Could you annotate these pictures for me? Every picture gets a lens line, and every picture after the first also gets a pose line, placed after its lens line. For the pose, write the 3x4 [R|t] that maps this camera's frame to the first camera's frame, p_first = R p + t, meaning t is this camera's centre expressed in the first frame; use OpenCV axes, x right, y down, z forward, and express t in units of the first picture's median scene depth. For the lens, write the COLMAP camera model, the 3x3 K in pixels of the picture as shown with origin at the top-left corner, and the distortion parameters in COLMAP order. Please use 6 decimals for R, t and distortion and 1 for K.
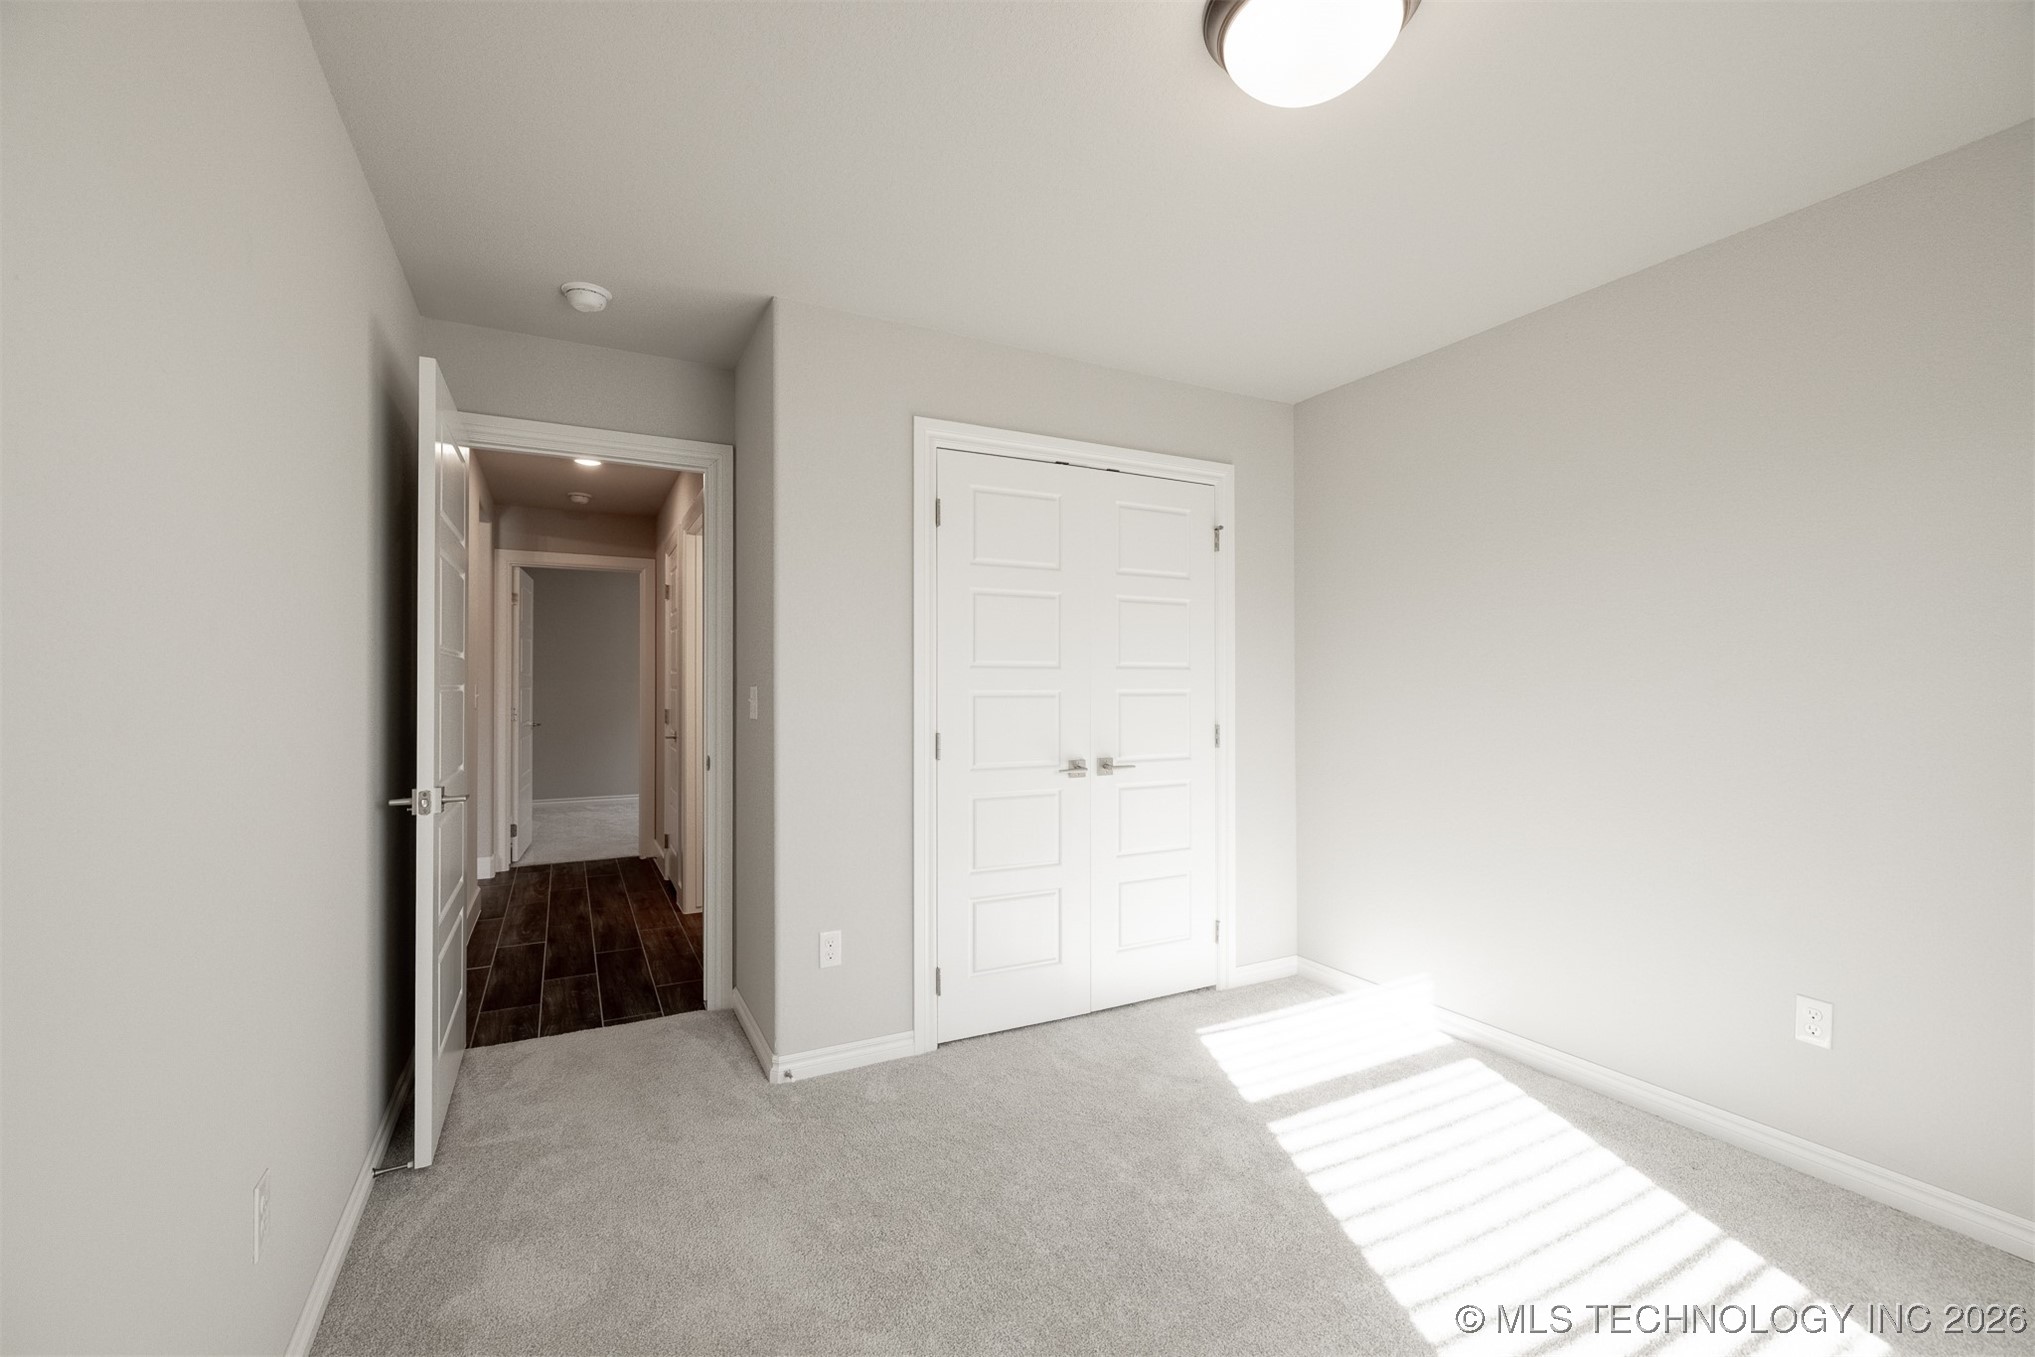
lens RADIAL K [[852.6, 0, 1029.6], [0, 852.6, 679.0], [0, 0, 1]] dist [-0.001643, 0.001084]
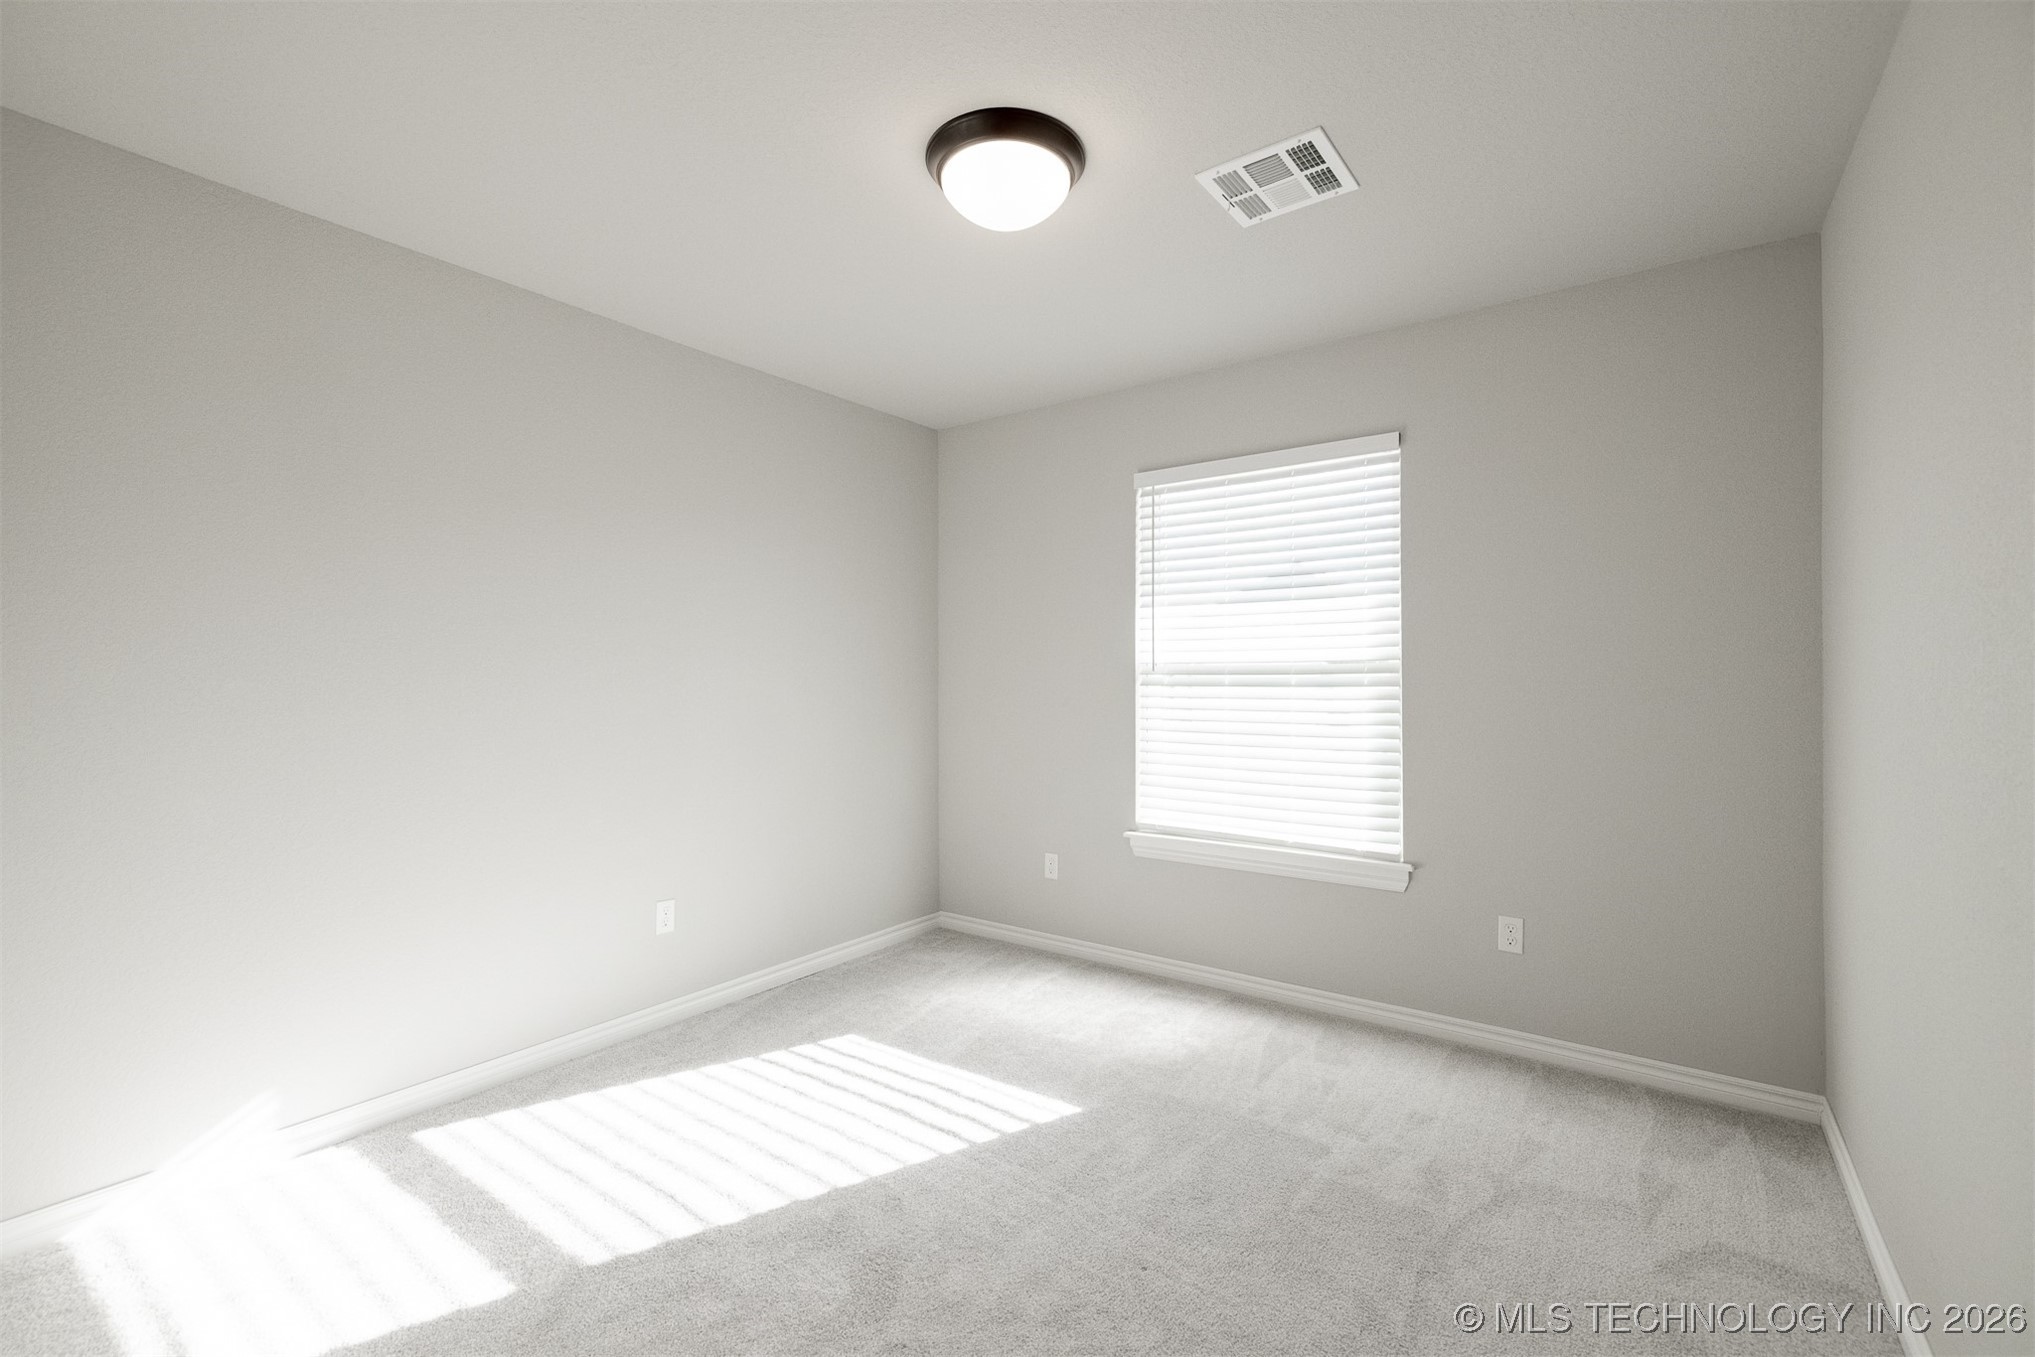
lens RADIAL K [[852.6, 0, 1031.5], [0, 852.6, 674.0], [0, 0, 1]] dist [-0.001643, 0.001084]
pose [[-0.413745, 0.012321, 0.910309, -0.586287], [0.006852, 0.999922, -0.010420, 0.023511], [-0.910367, 0.001926, -0.413797, 1.001919]]
